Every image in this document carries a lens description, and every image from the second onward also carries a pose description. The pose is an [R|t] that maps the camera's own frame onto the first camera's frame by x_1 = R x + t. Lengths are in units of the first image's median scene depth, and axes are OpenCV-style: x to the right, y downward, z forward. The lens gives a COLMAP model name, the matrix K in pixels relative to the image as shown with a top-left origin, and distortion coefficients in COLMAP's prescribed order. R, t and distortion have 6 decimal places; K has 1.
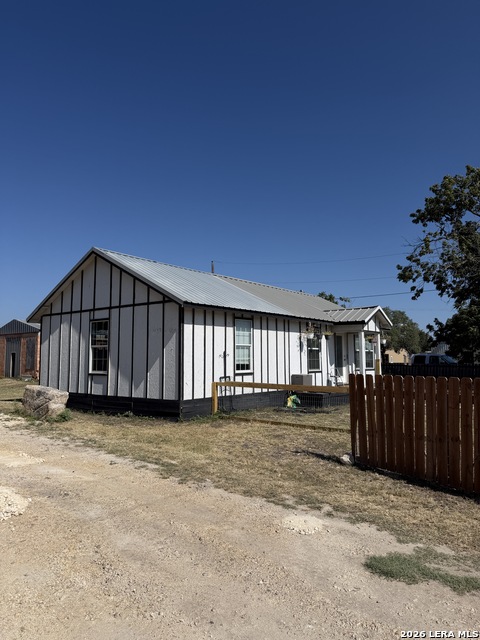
lens RADIAL K [[452.1, 0, 240.0], [0, 452.1, 320.0], [0, 0, 1]] dist [0.072064, -0.095302]
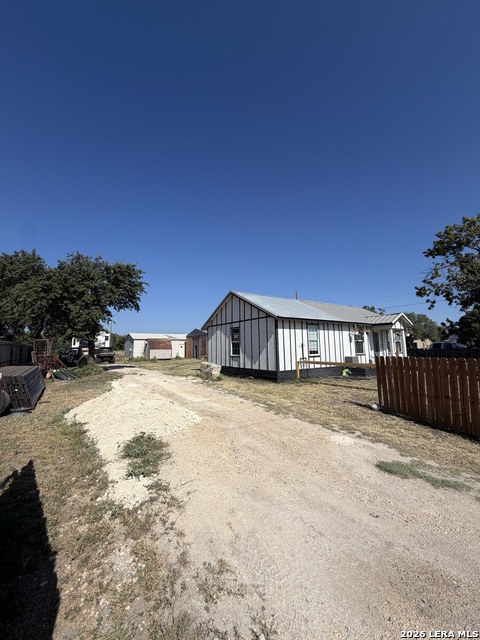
lens RADIAL K [[256.2, 0, 239.2], [0, 256.2, 317.4], [0, 0, 1]] dist [-0.000459, -0.000388]
pose [[0.956861, -0.046754, -0.286759, 0.021482], [0.037668, 0.998601, -0.037121, -0.004143], [0.288094, 0.024718, 0.957283, -0.029244]]
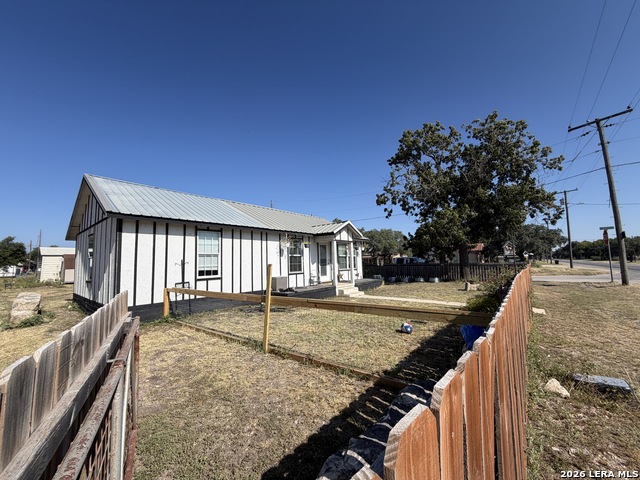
lens RADIAL K [[256.2, 0, 321.5], [0, 256.2, 237.1], [0, 0, 1]] dist [-0.000459, -0.000388]
pose [[0.999669, -0.025643, -0.002189, 0.306941], [0.025612, 0.999583, -0.013362, 0.031332], [0.002531, 0.013302, 0.999908, 0.372387]]
